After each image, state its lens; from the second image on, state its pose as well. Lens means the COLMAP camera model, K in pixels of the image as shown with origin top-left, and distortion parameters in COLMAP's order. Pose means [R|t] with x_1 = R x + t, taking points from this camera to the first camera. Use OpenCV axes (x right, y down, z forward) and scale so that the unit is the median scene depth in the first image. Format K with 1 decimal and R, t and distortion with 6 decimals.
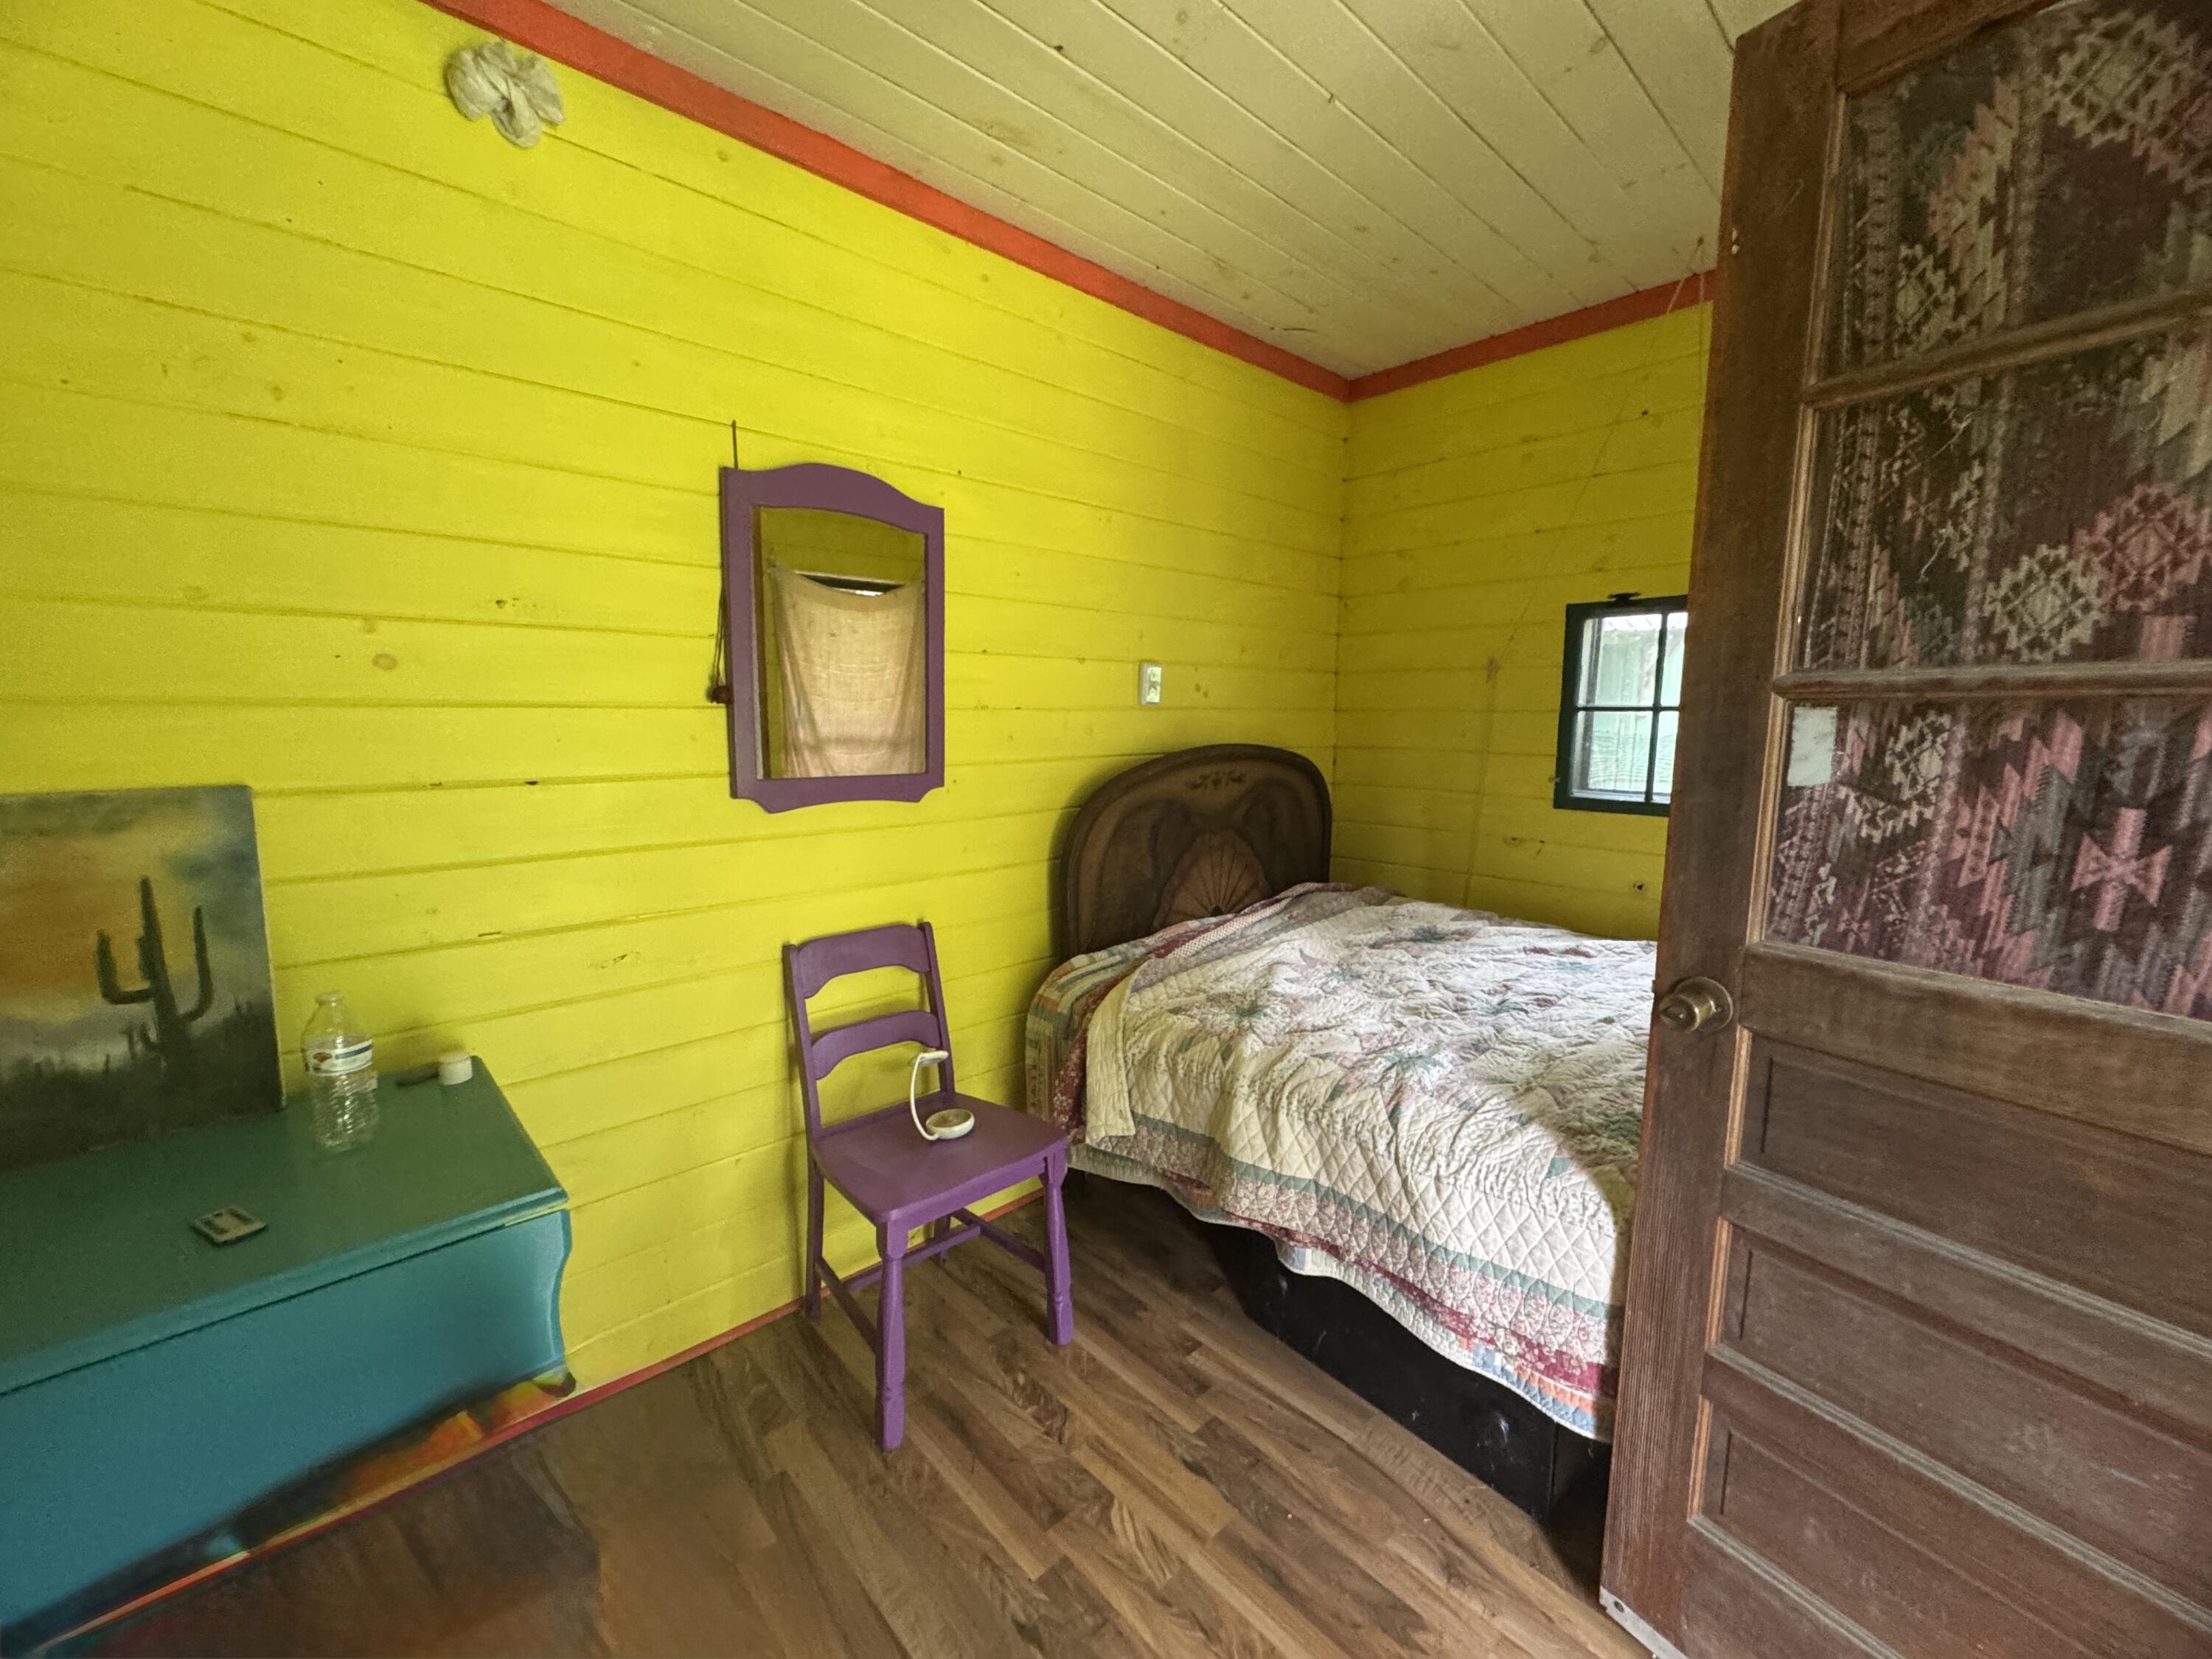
lens RADIAL K [[894.0, 0, 1106.0], [0, 894.0, 829.5], [0, 0, 1]] dist [0.000885, 0.000263]
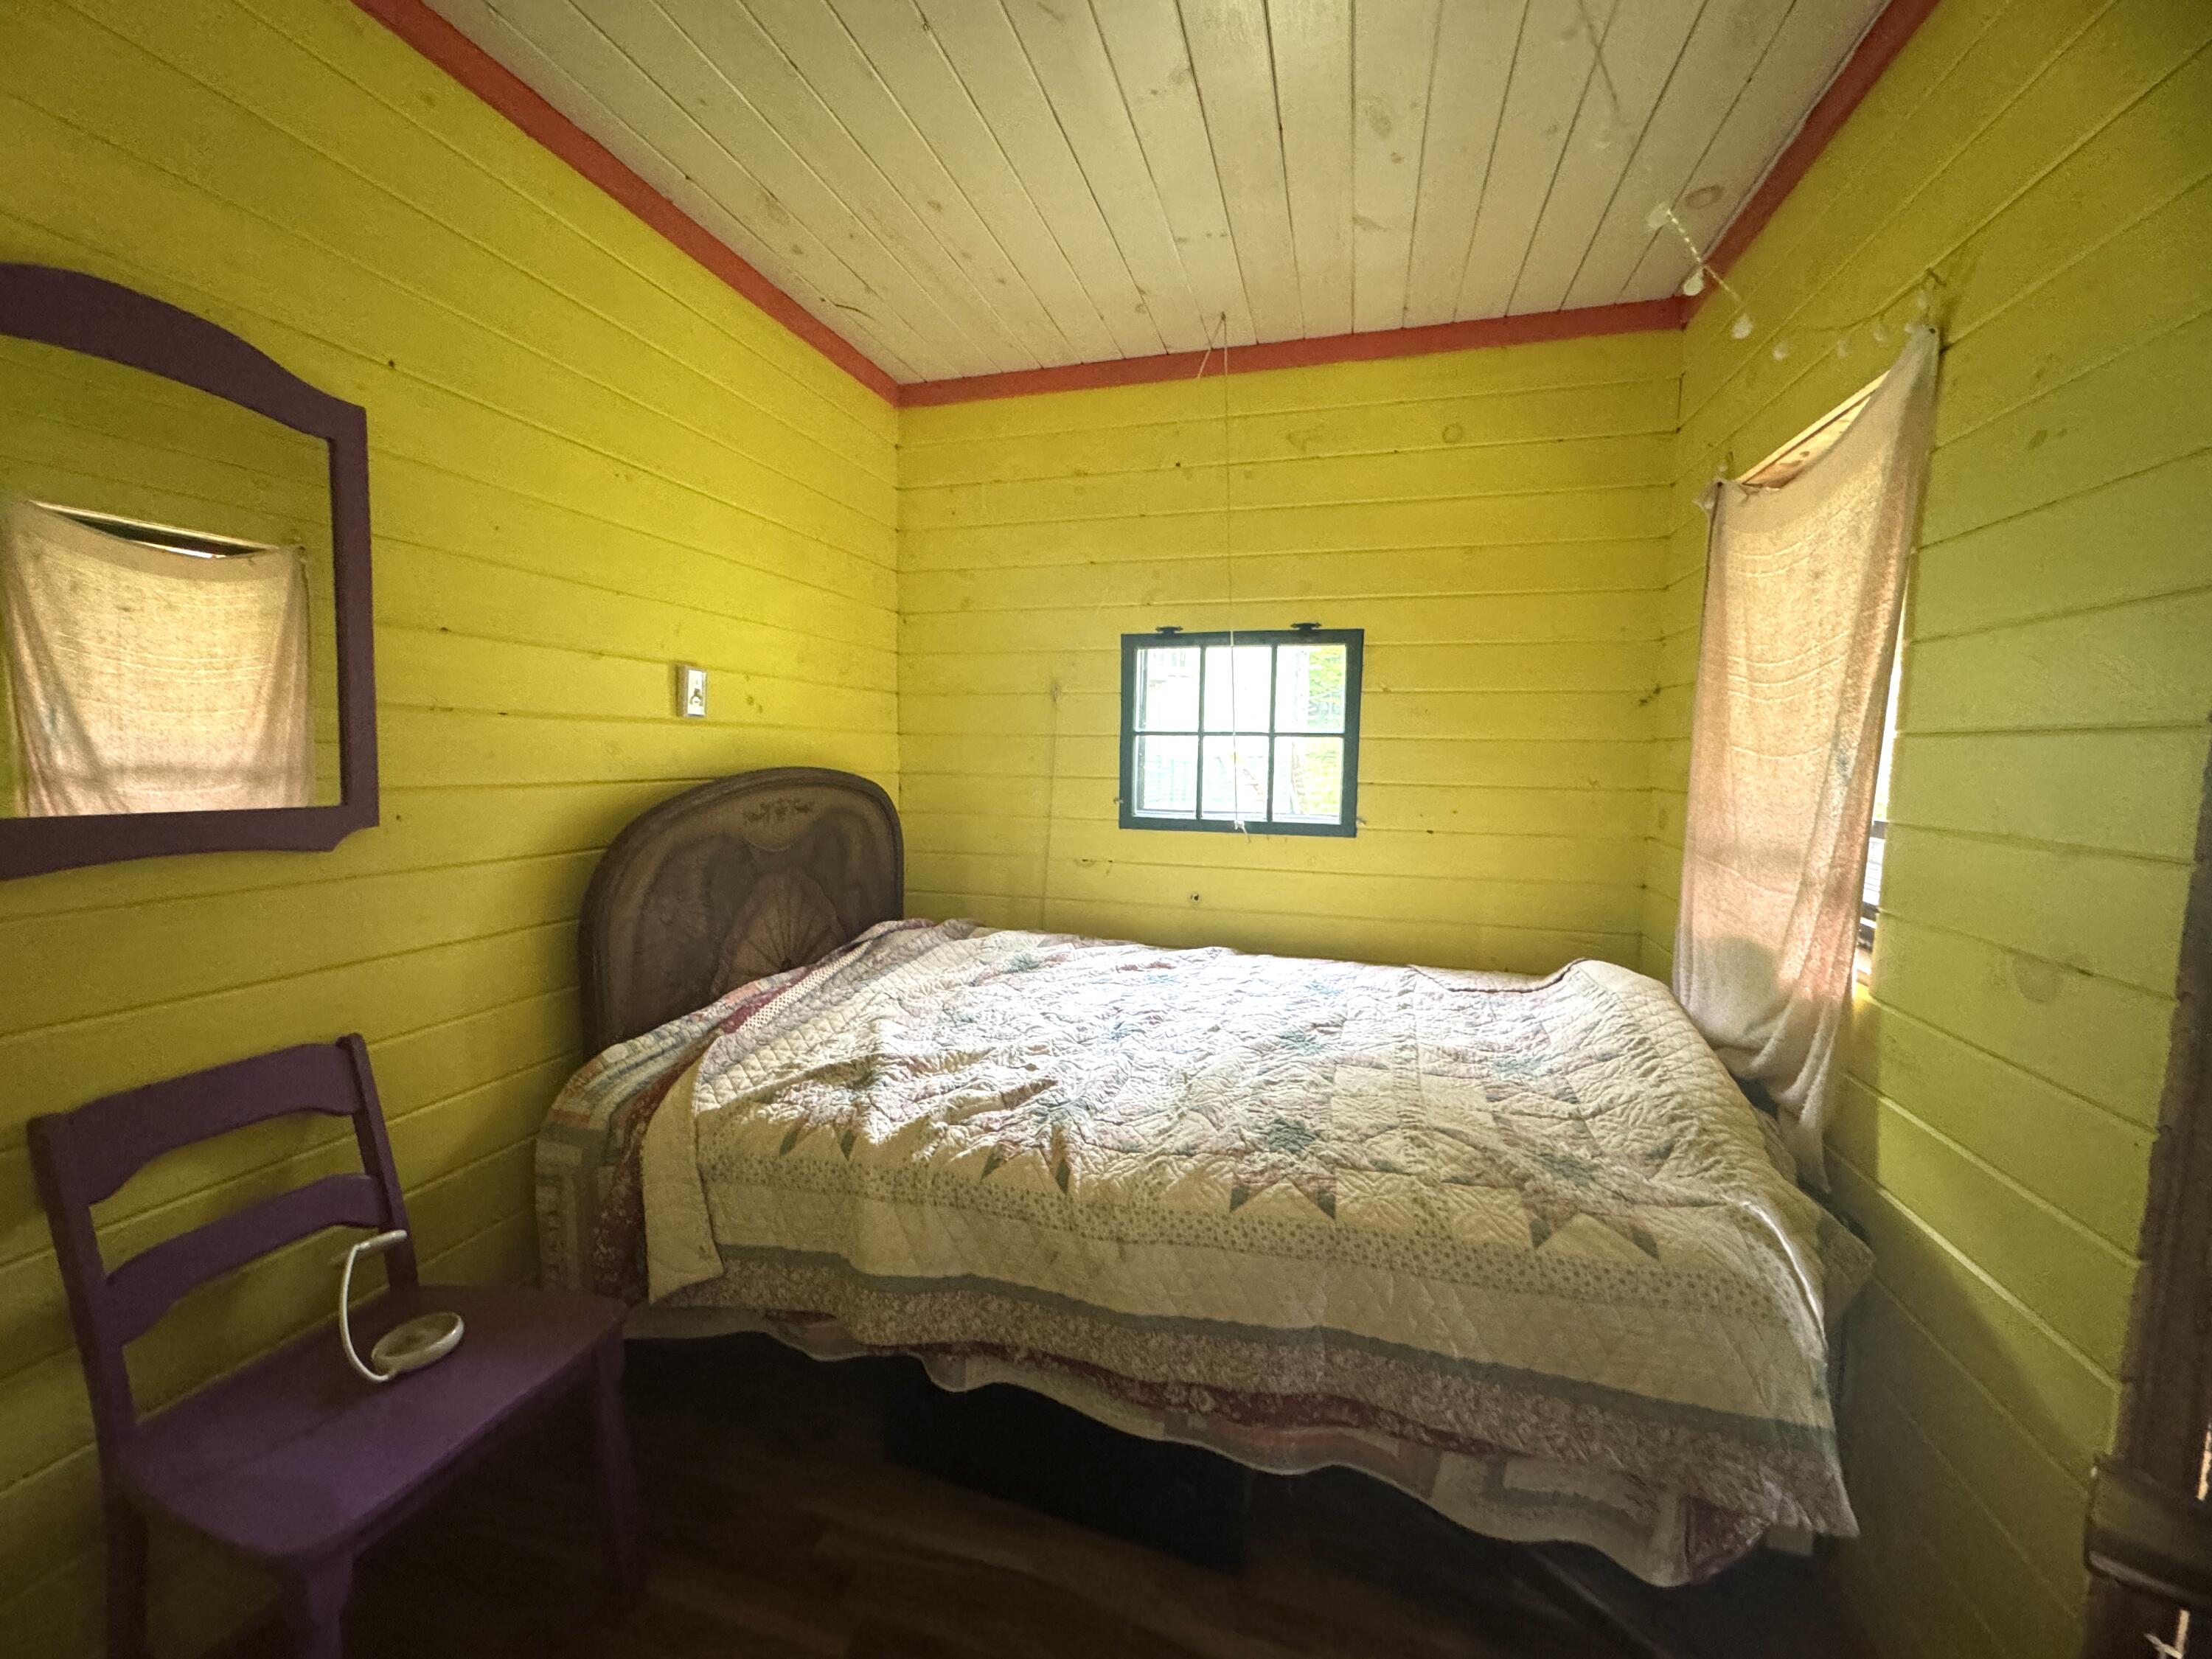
lens RADIAL K [[894.0, 0, 1106.0], [0, 894.0, 829.5], [0, 0, 1]] dist [0.000885, 0.000263]
pose [[0.858981, -0.036943, 0.510672, -0.052485], [0.057482, 0.998046, -0.024489, 0.002208], [-0.508770, 0.050390, 0.859427, 0.140255]]
